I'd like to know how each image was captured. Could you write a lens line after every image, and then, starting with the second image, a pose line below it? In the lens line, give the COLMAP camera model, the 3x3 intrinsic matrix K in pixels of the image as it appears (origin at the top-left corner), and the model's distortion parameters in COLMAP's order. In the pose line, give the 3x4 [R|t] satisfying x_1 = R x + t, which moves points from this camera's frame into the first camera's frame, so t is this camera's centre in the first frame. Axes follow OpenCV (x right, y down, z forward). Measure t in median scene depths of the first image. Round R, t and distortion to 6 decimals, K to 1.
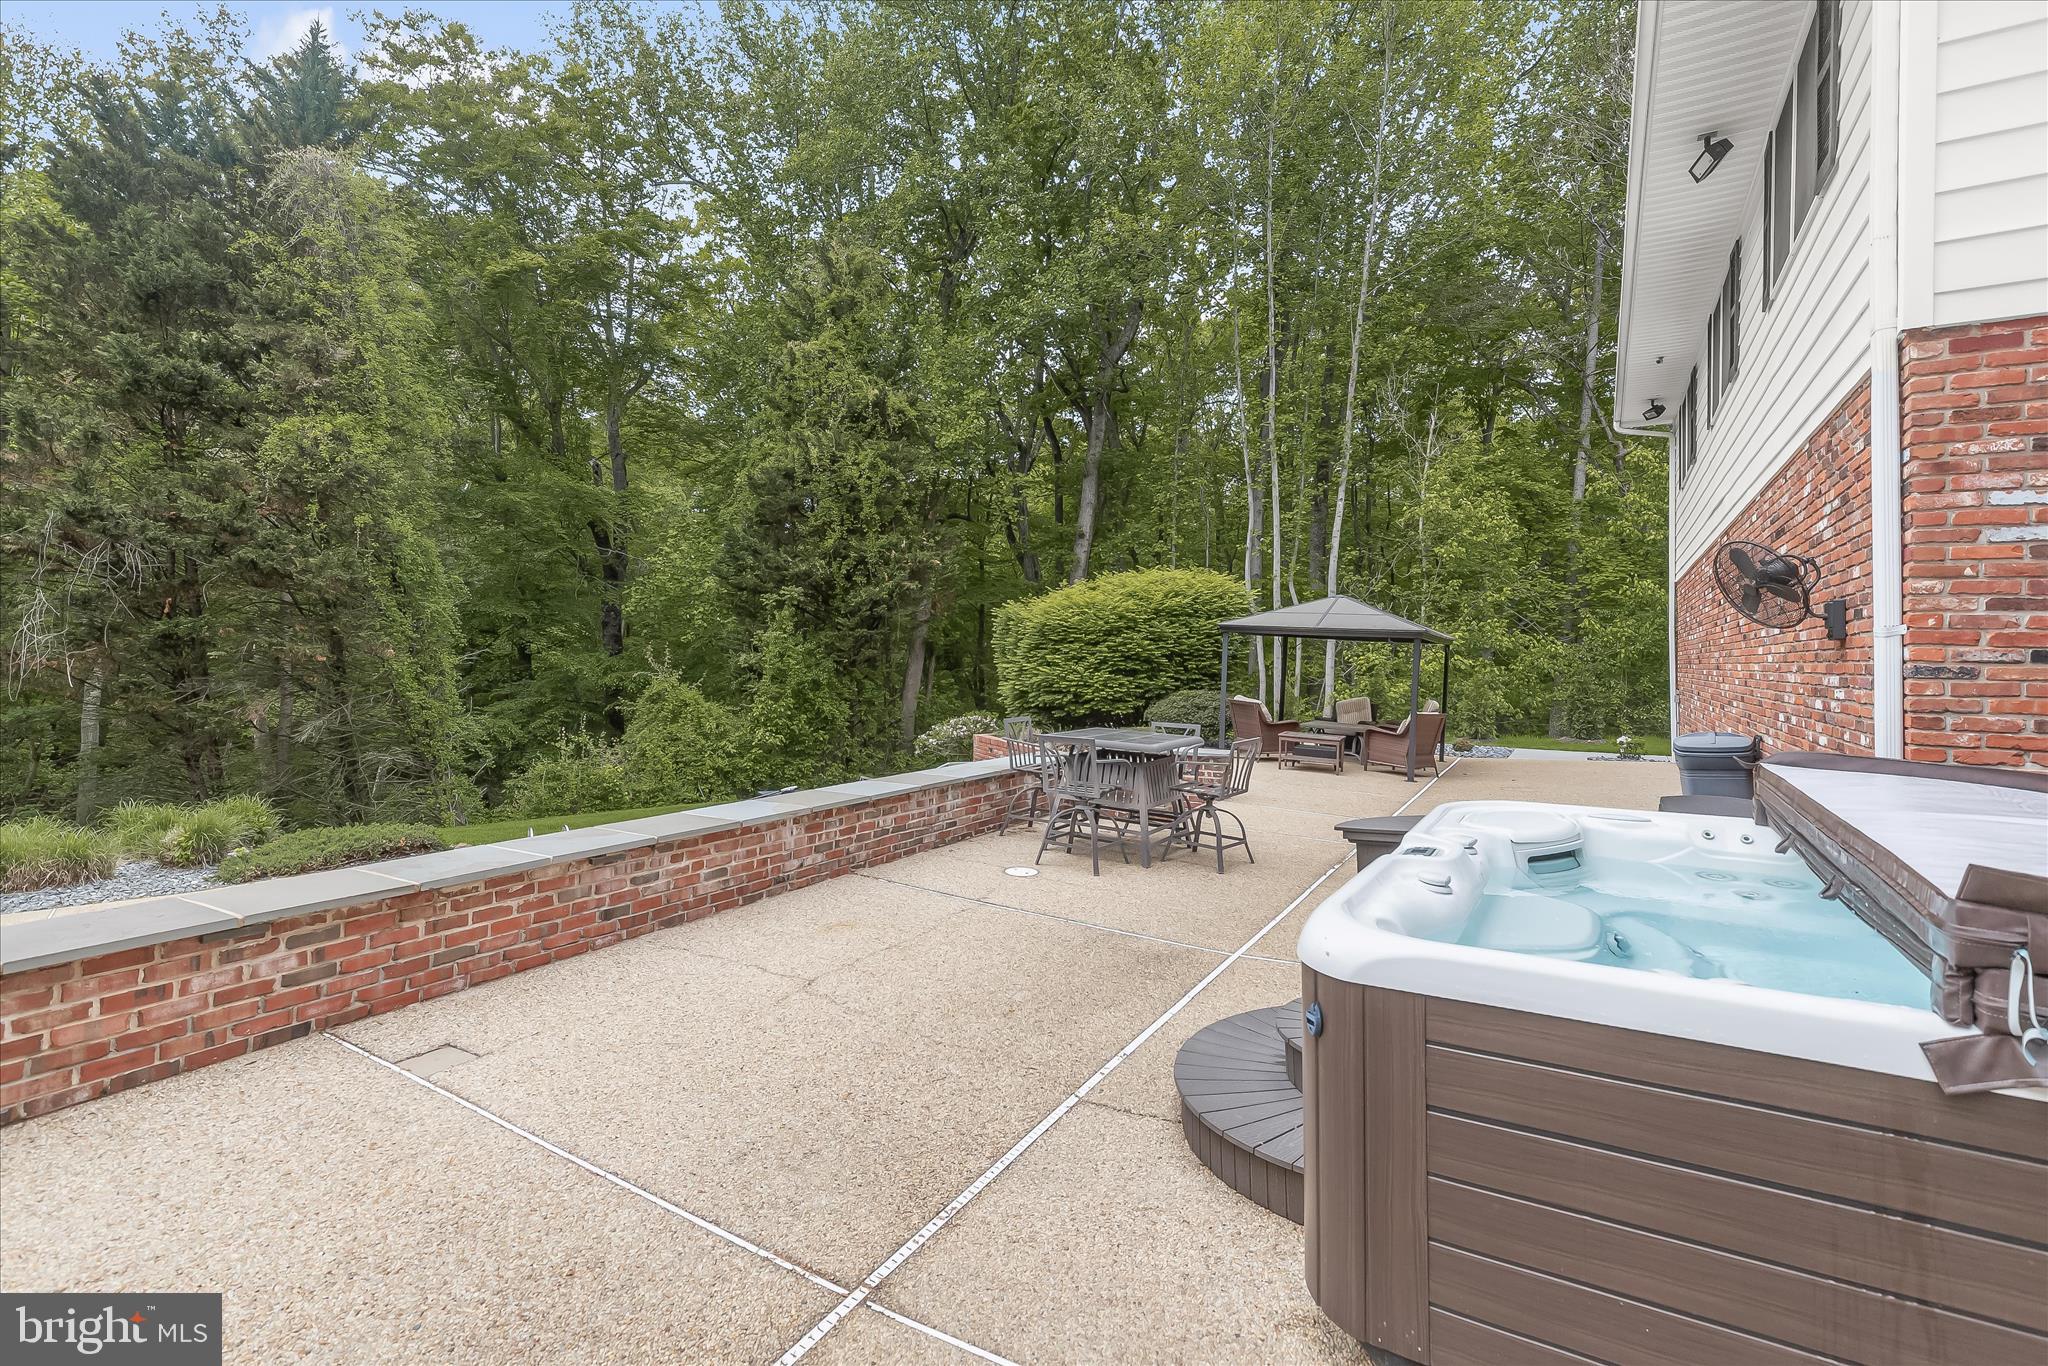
lens RADIAL K [[972.3, 0, 1033.2], [0, 972.3, 628.9], [0, 0, 1]] dist [0.015035, -0.002810]
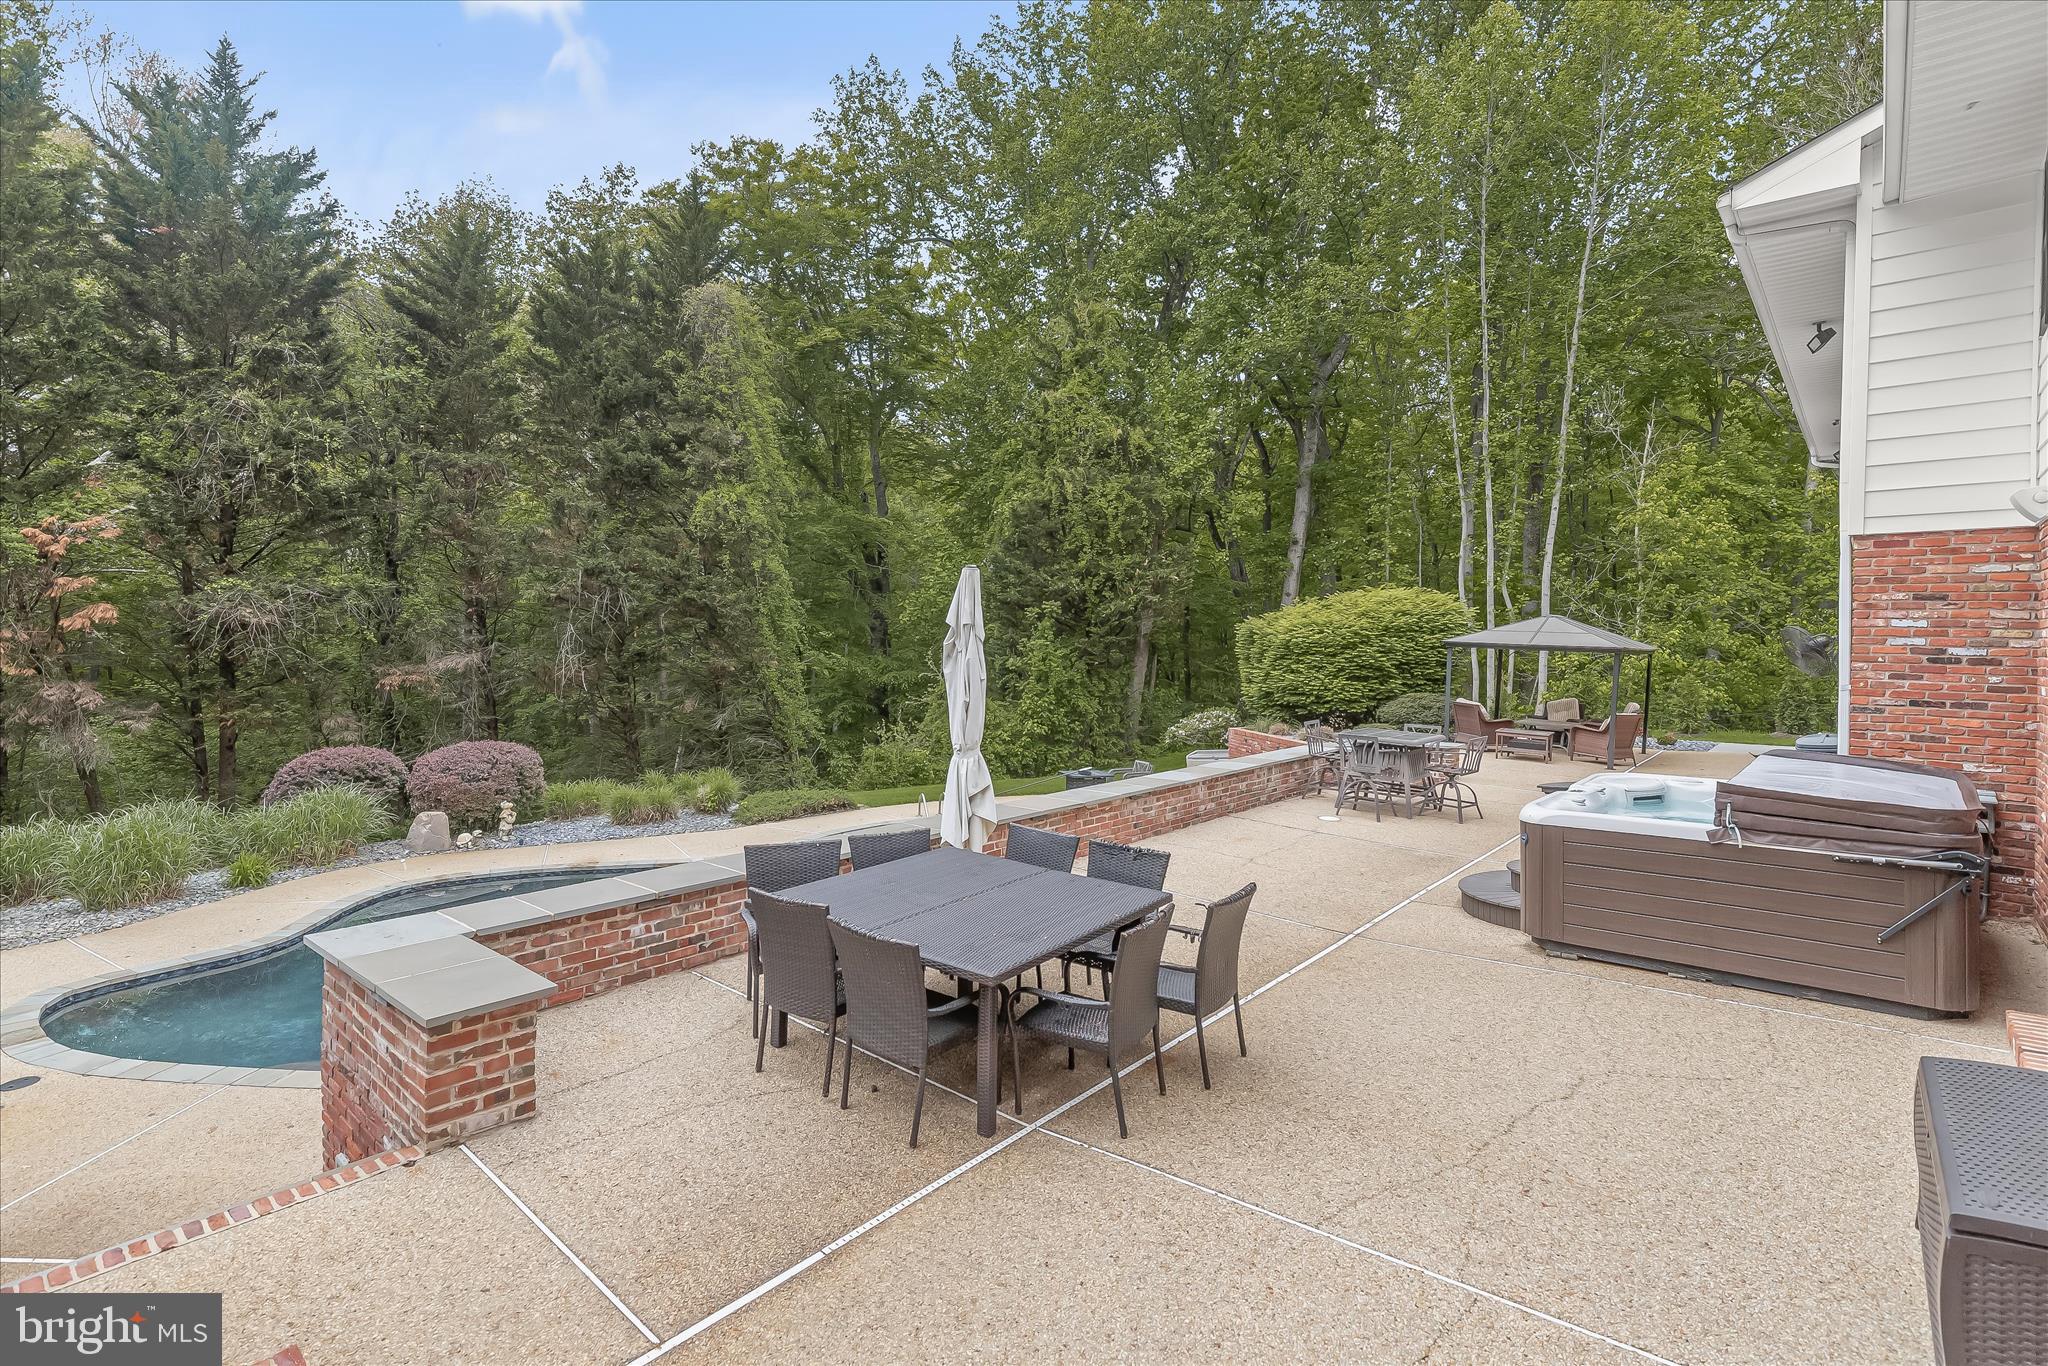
lens RADIAL K [[972.3, 0, 1030.6], [0, 972.3, 645.8], [0, 0, 1]] dist [0.015035, -0.002810]
pose [[0.981636, -0.011450, -0.190422, -0.063043], [0.017104, 0.999459, 0.028075, -0.030147], [0.189997, -0.030817, 0.981301, -0.224655]]
